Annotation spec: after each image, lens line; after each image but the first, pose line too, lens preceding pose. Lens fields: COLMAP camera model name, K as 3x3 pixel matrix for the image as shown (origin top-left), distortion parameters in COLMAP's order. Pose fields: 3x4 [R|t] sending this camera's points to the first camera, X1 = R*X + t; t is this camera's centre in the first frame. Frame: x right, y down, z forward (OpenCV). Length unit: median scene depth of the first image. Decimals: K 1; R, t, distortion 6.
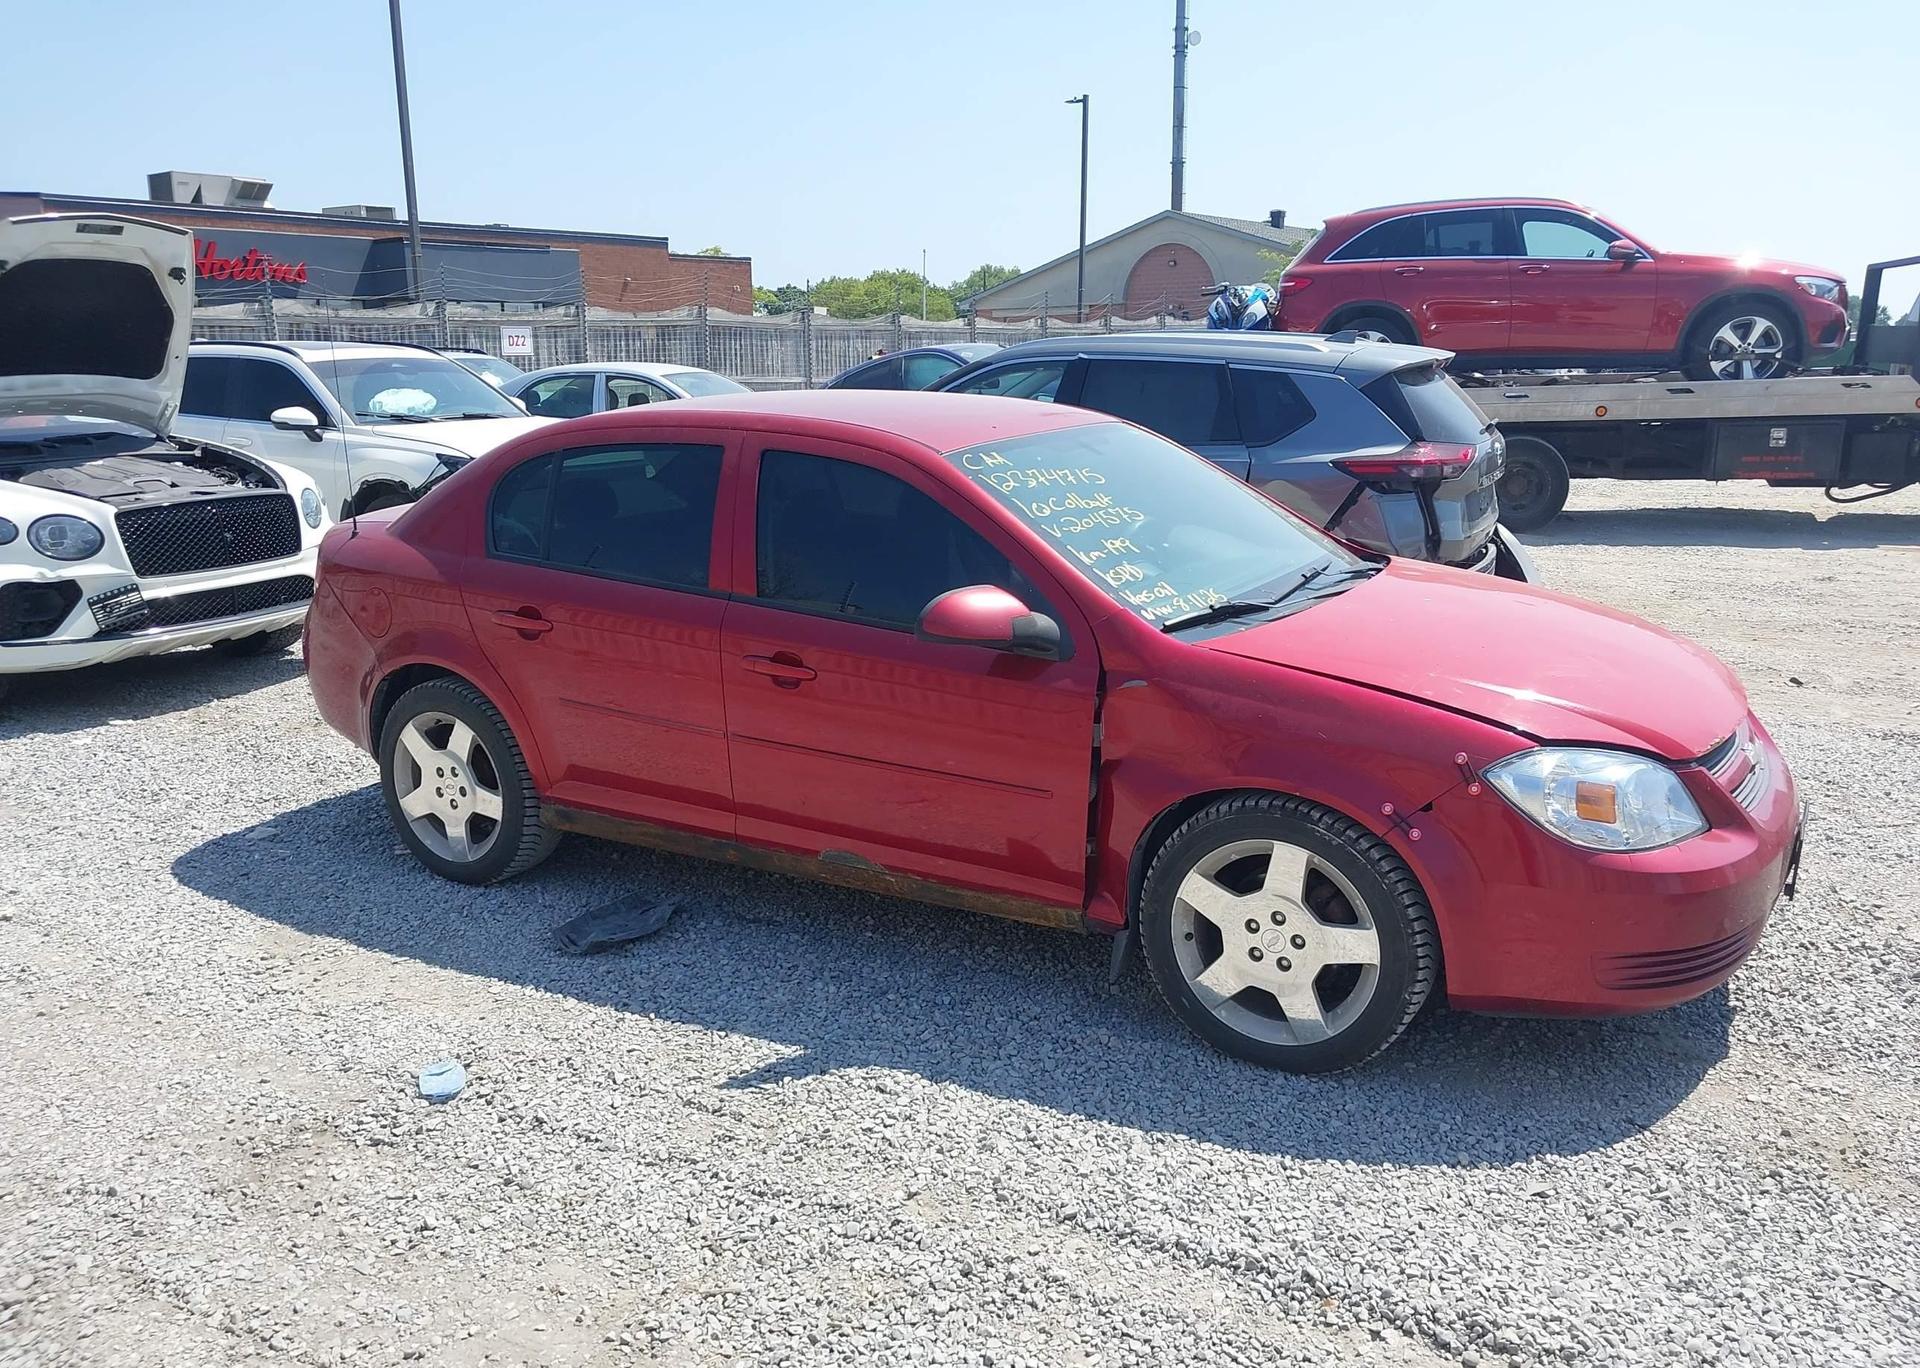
lens RADIAL K [[1482.6, 0, 943.3], [0, 1482.6, 717.4], [0, 0, 1]] dist [0.052535, -0.081063]
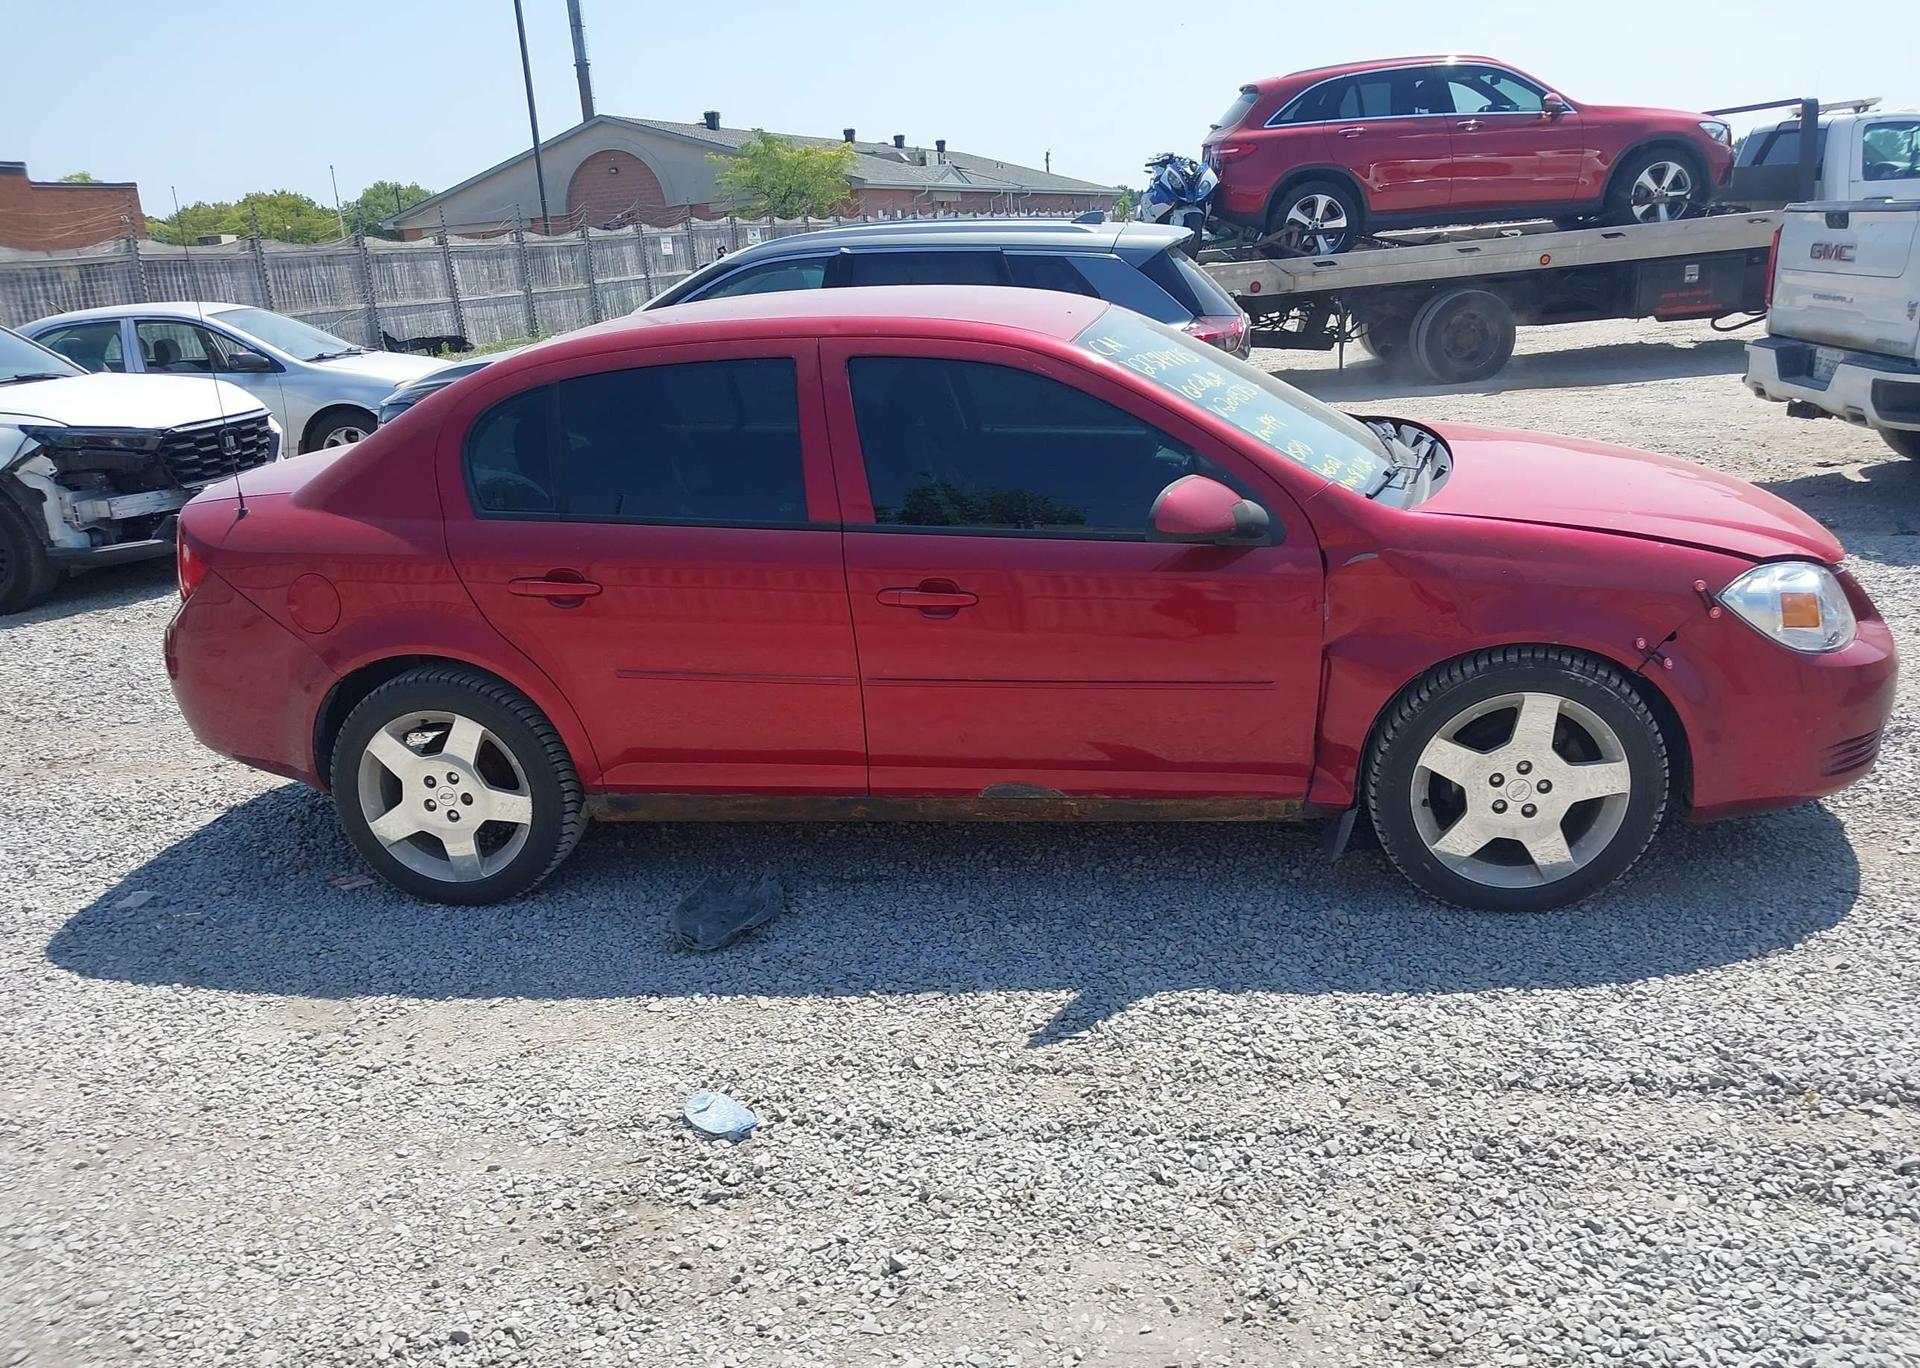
lens RADIAL K [[1481.3, 0, 913.4], [0, 1481.3, 753.6], [0, 0, 1]] dist [0.050360, -0.074904]
pose [[0.936383, -0.162977, 0.310846, -0.361011], [0.138780, 0.985403, 0.098592, -0.025437], [-0.322377, -0.049181, 0.945333, 0.121335]]
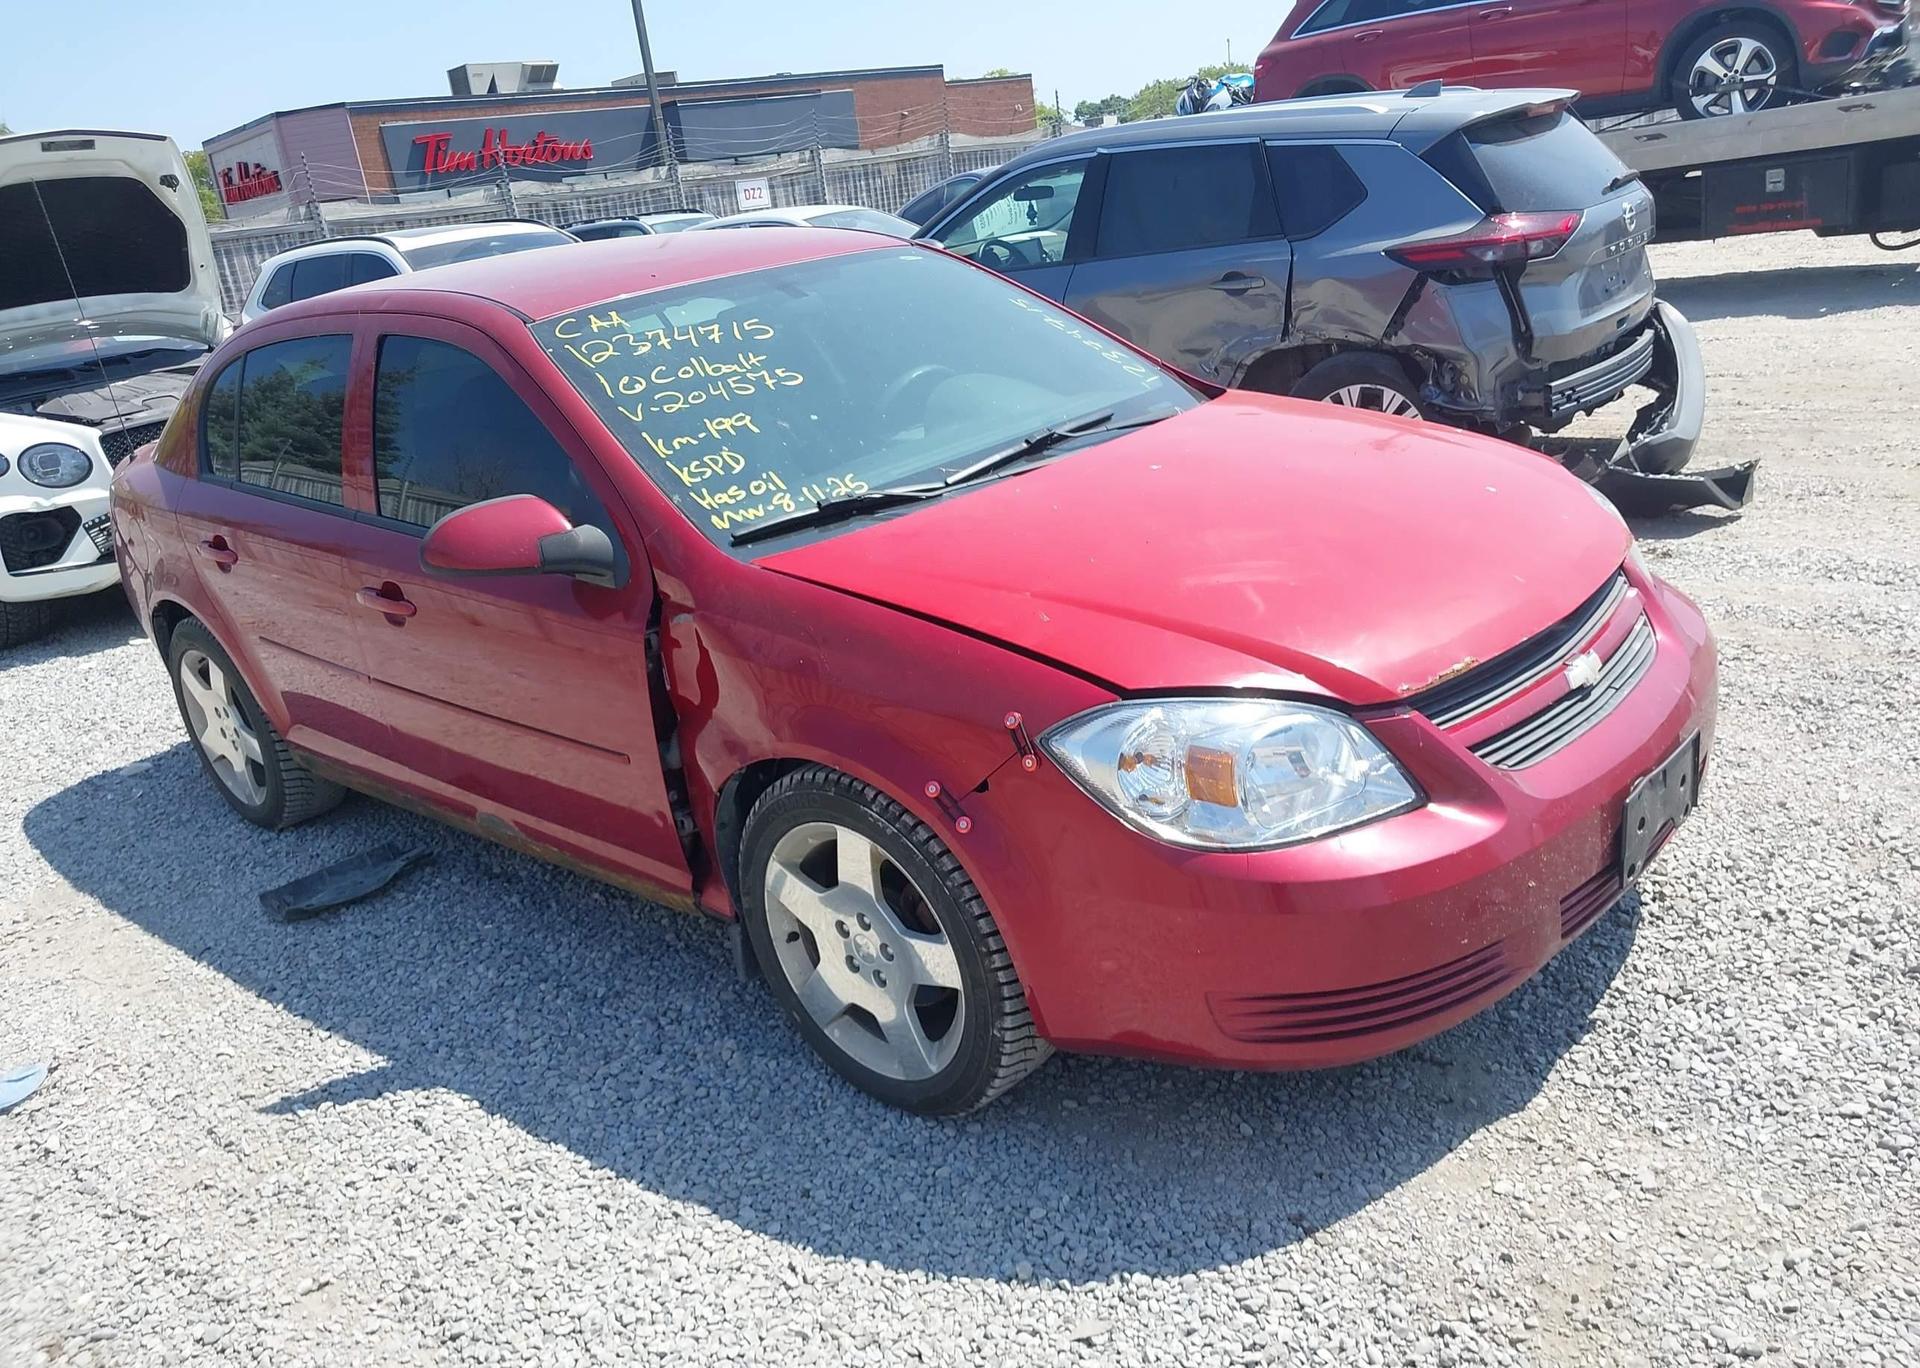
lens RADIAL K [[1465.7, 0, 958.5], [0, 1465.7, 704.5], [0, 0, 1]] dist [-0.001986, -0.003746]
pose [[0.971461, -0.033886, -0.234766, 0.334284], [0.059777, 0.992773, 0.104061, -0.036245], [0.229543, -0.115125, 0.966466, 0.228432]]
